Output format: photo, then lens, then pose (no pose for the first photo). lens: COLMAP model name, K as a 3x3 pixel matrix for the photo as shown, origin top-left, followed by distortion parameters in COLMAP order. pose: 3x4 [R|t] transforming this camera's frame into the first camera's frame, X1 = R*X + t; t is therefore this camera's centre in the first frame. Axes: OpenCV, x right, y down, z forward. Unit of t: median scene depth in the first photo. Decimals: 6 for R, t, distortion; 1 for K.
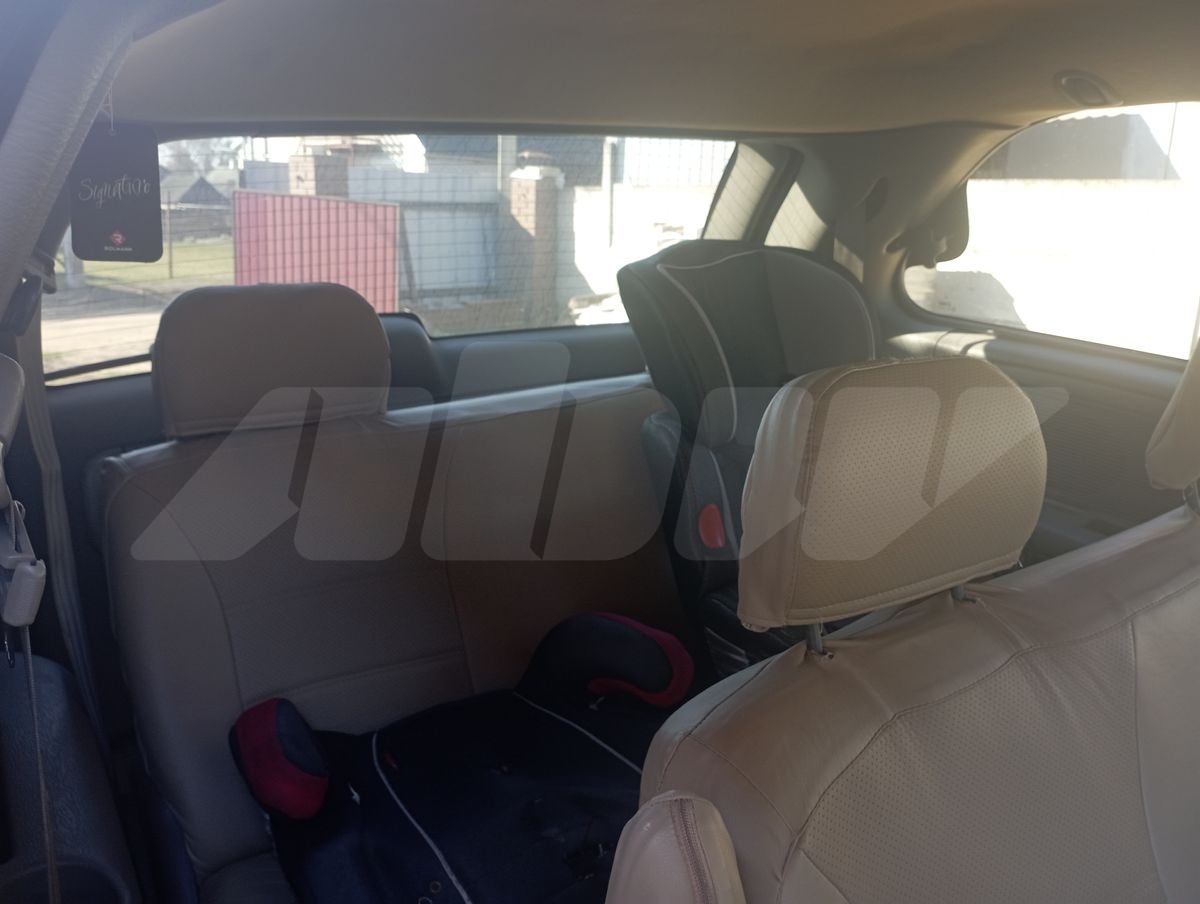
lens RADIAL K [[993.5, 0, 602.8], [0, 993.5, 475.2], [0, 0, 1]] dist [0.082695, -0.114873]
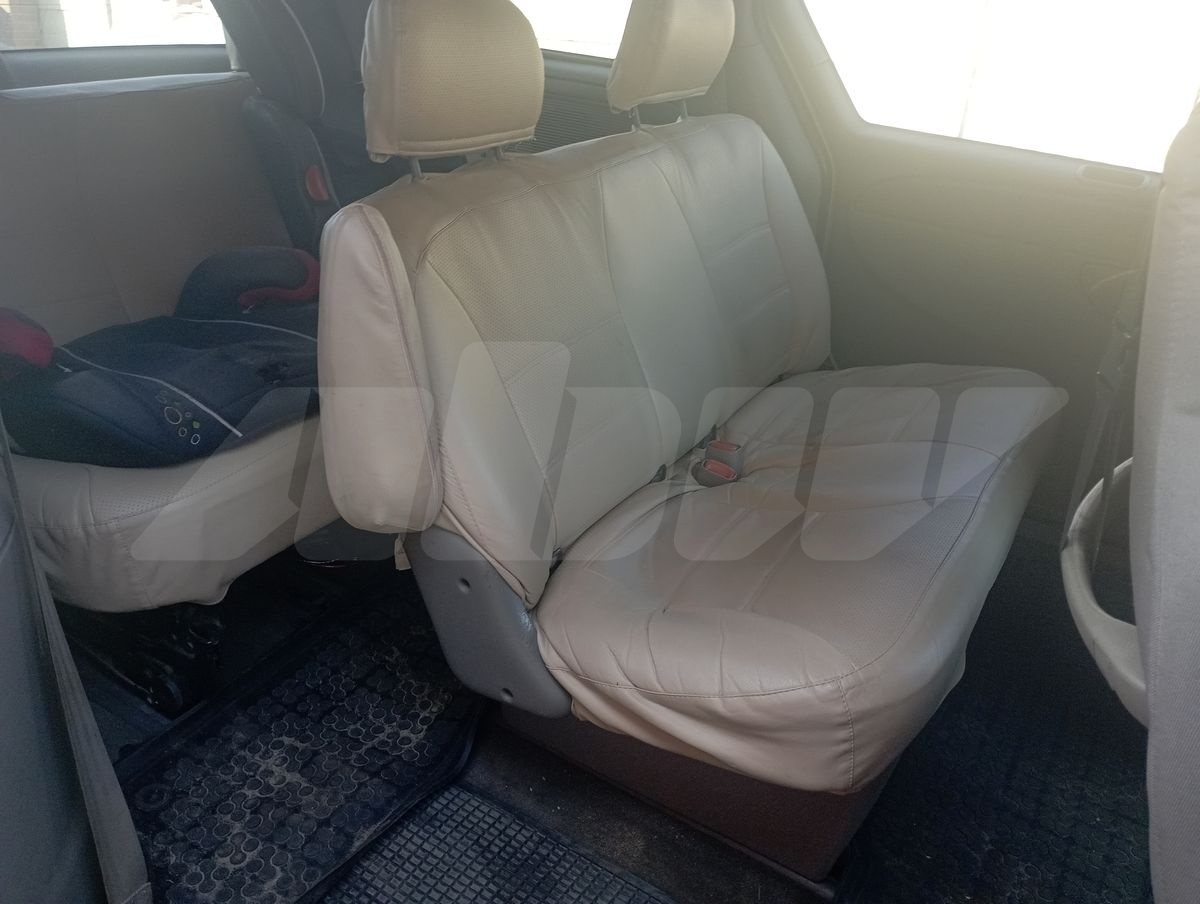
lens RADIAL K [[993.5, 0, 602.8], [0, 993.5, 475.2], [0, 0, 1]] dist [0.082695, -0.114873]
pose [[0.902473, -0.146667, 0.405007, -0.209228], [0.076074, 0.979736, 0.185282, 0.325317], [-0.423975, -0.136402, 0.895344, -0.541645]]
